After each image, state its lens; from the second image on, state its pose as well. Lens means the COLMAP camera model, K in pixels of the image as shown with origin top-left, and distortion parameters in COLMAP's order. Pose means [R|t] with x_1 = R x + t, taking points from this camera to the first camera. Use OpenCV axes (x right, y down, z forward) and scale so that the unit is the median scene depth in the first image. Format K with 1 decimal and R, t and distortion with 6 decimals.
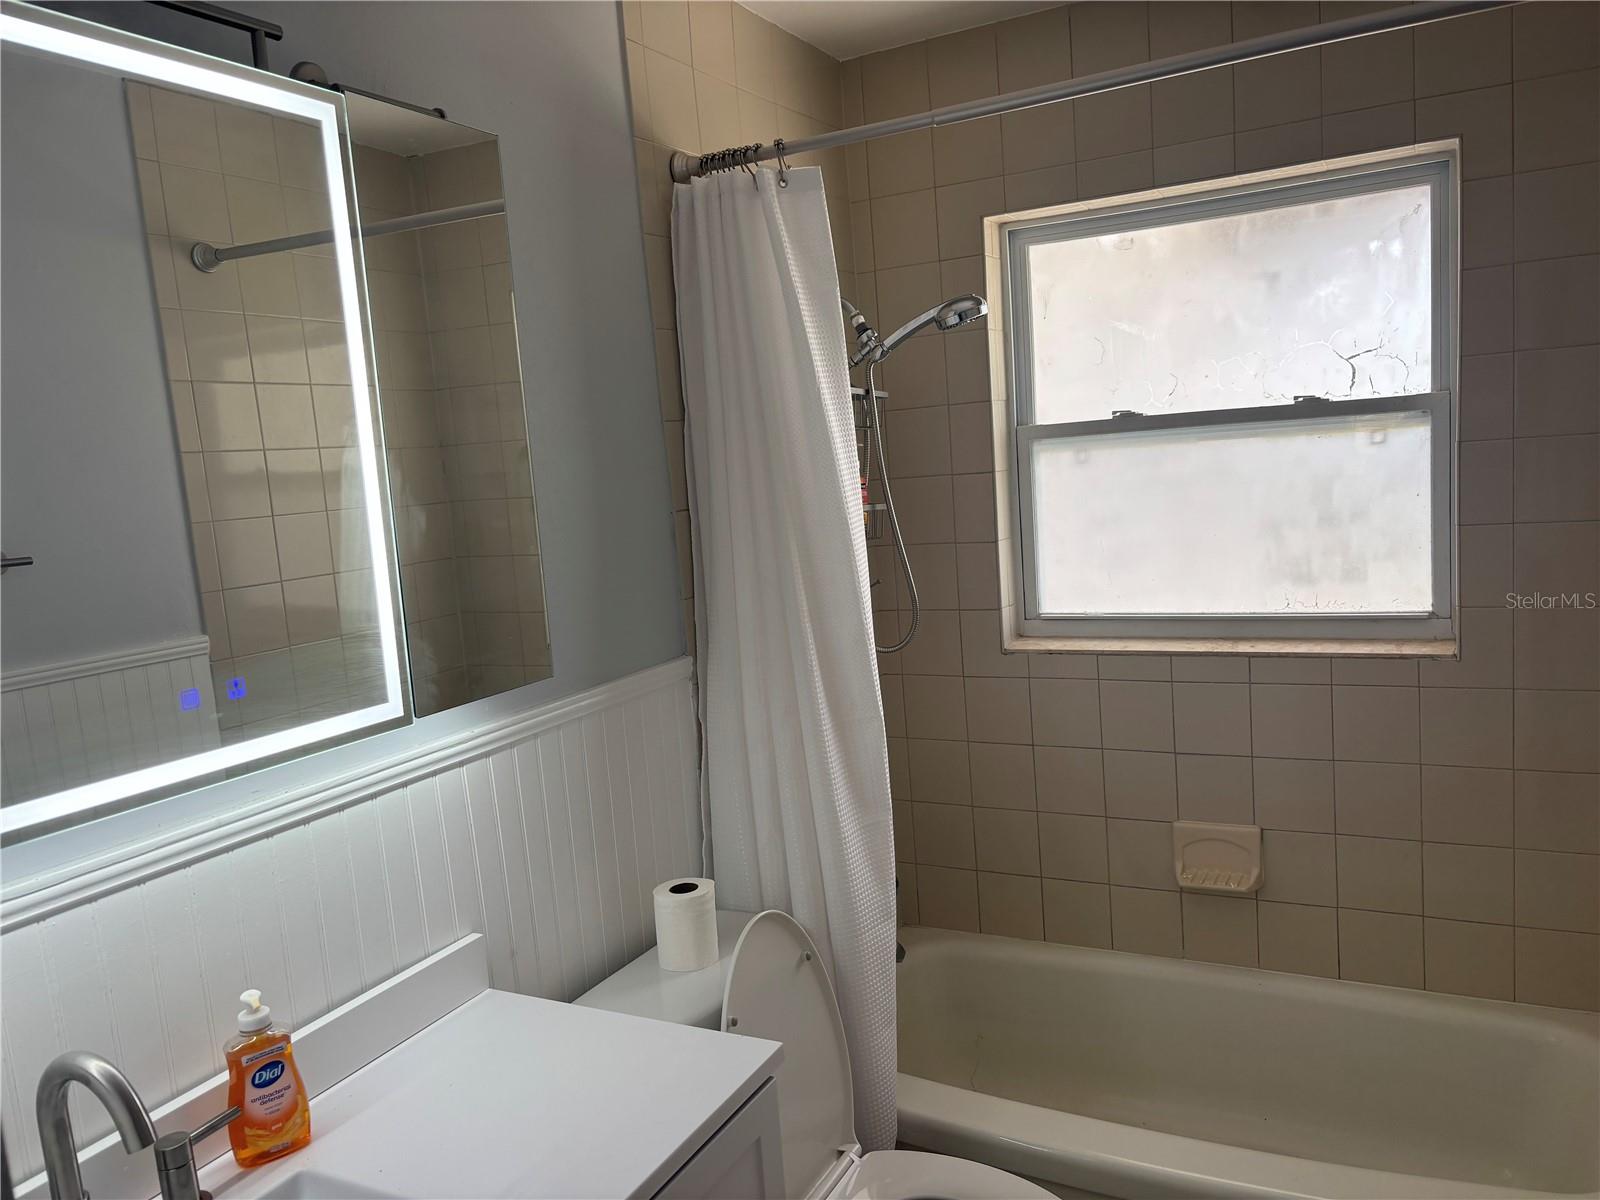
lens RADIAL K [[1210.0, 0, 809.2], [0, 1210.0, 603.1], [0, 0, 1]] dist [0.033102, -0.039755]
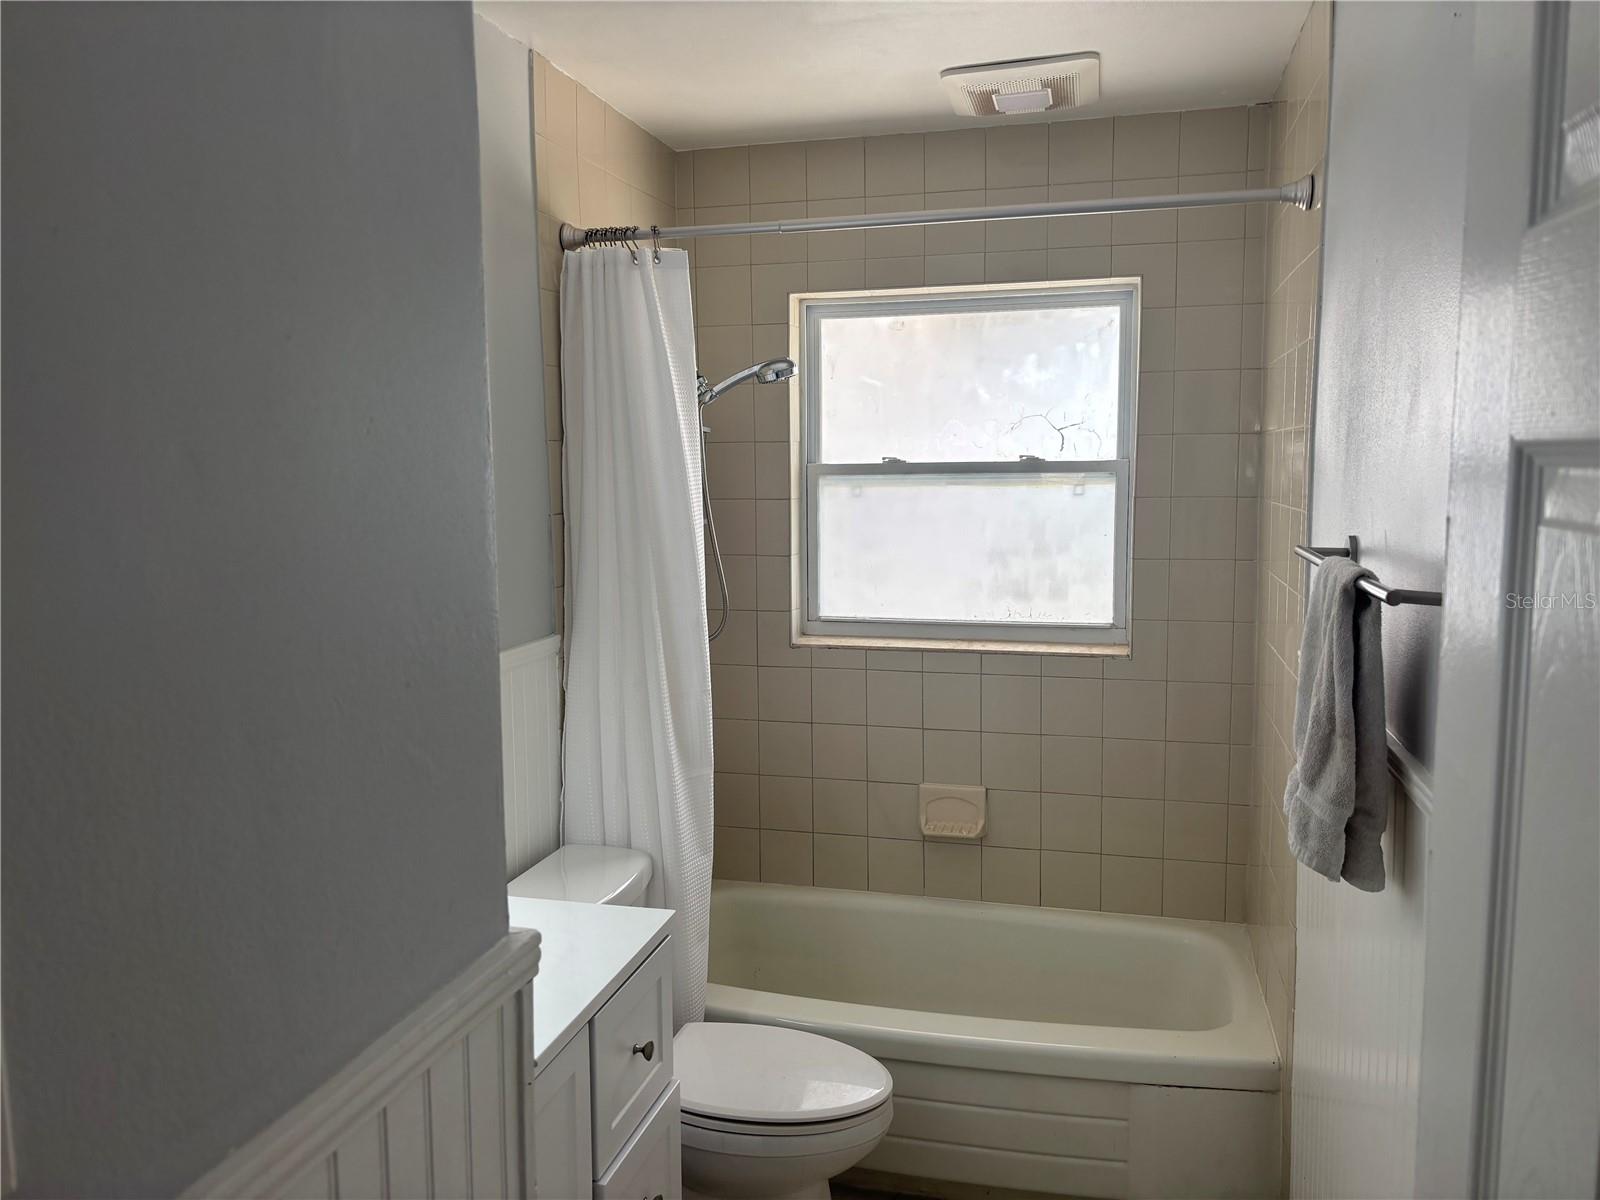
lens RADIAL K [[1210.0, 0, 790.4], [0, 1210.0, 593.8], [0, 0, 1]] dist [0.033102, -0.039755]
pose [[0.973170, 0.041707, 0.226275, -0.128941], [-0.034697, 0.998789, -0.034871, 0.032464], [-0.227456, 0.026084, 0.973439, -0.205911]]
